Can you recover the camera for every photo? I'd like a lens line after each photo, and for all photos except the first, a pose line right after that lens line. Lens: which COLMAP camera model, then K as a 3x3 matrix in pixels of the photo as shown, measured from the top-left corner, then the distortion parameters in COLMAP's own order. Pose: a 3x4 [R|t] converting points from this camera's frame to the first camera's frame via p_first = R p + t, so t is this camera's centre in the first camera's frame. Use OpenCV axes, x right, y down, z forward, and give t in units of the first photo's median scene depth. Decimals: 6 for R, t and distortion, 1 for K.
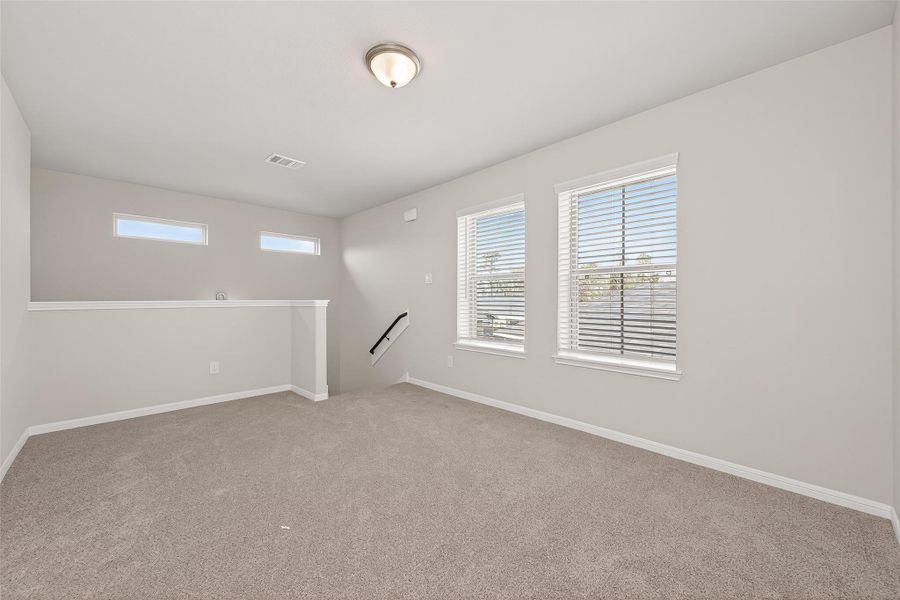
lens RADIAL K [[358.3, 0, 454.9], [0, 358.3, 300.7], [0, 0, 1]] dist [0.005566, 0.000041]
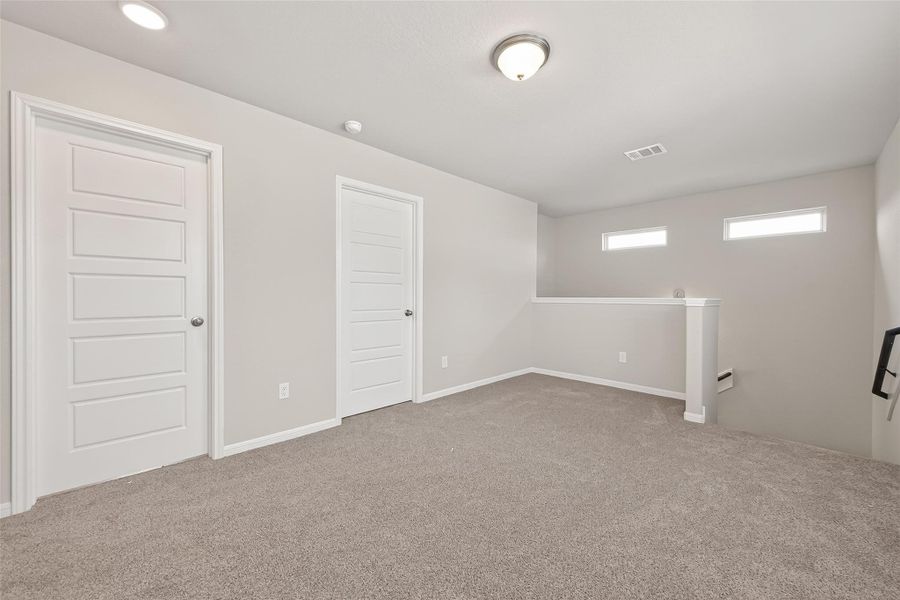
lens RADIAL K [[358.3, 0, 454.9], [0, 358.3, 300.7], [0, 0, 1]] dist [0.005566, 0.000041]
pose [[-0.032103, 0.014998, -0.999372, 0.472717], [-0.008757, 0.999845, 0.015287, -0.004162], [0.999446, 0.009242, -0.031967, 0.498896]]
